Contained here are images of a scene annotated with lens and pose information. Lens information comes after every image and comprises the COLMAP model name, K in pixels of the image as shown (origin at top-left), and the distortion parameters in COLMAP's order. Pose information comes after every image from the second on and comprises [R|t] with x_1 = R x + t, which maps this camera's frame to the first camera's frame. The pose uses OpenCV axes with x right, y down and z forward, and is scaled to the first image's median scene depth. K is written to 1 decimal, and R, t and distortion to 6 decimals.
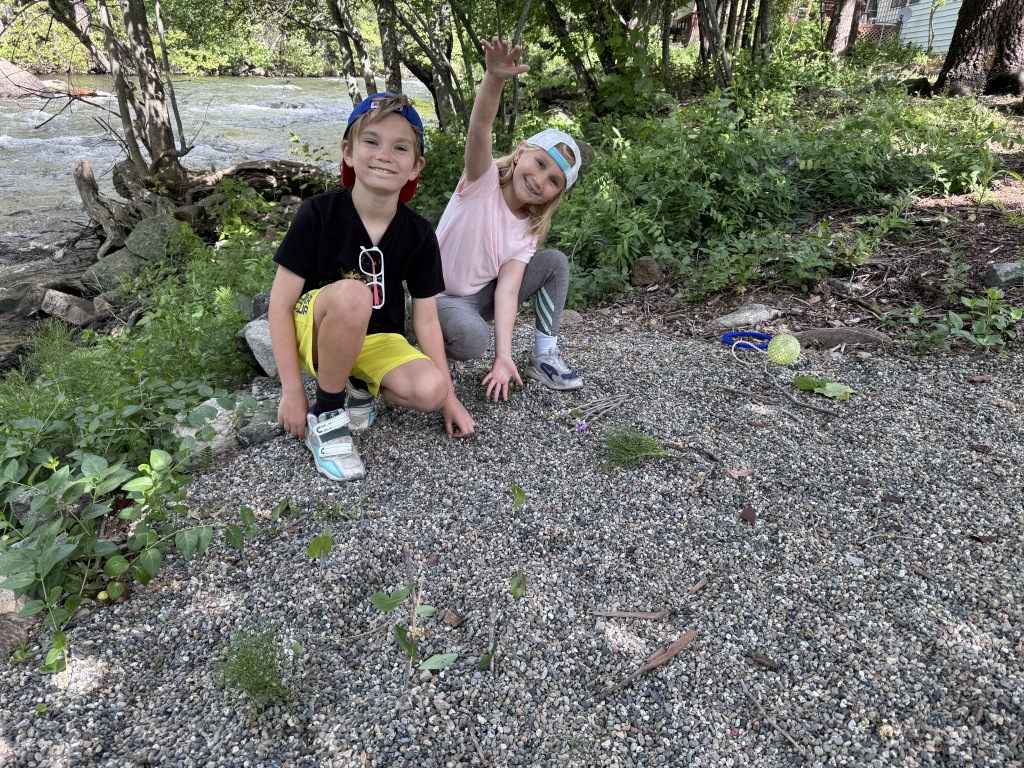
lens RADIAL K [[717.9, 0, 512.0], [0, 717.9, 384.0], [0, 0, 1]] dist [0.036874, -0.039692]
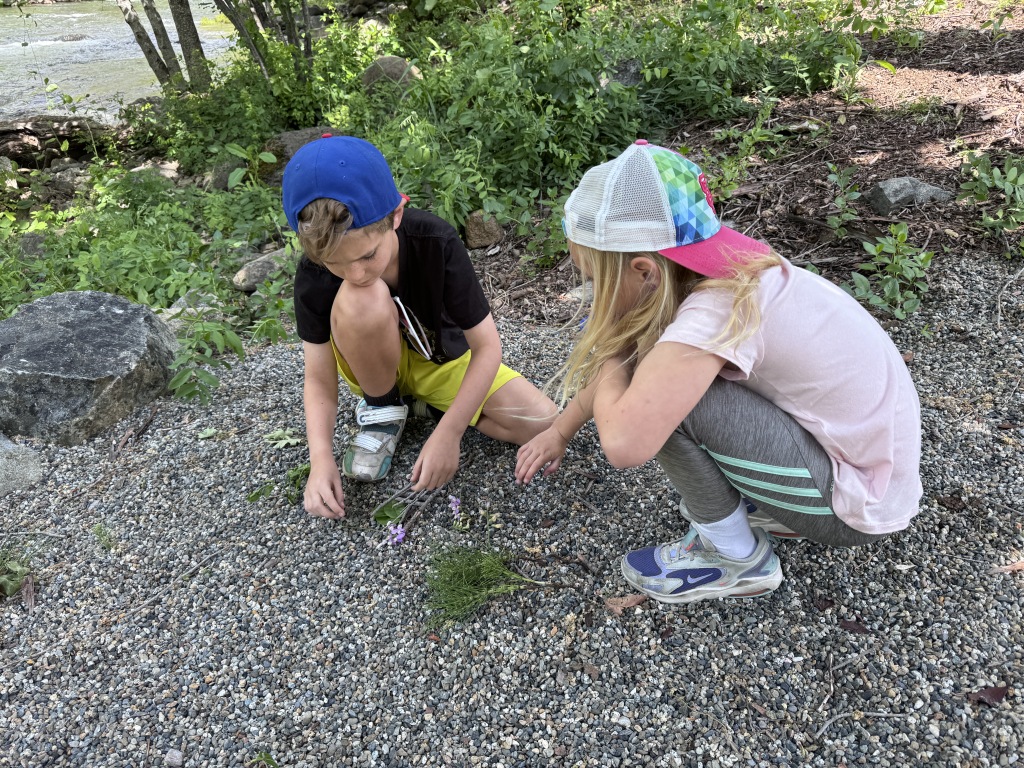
lens RADIAL K [[720.7, 0, 512.0], [0, 720.7, 384.0], [0, 0, 1]] dist [0.004707, -0.002227]
pose [[0.974454, -0.172060, 0.144342, 0.083146], [0.154245, 0.979871, 0.126732, -0.098390], [-0.163242, -0.101230, 0.981379, 0.207660]]
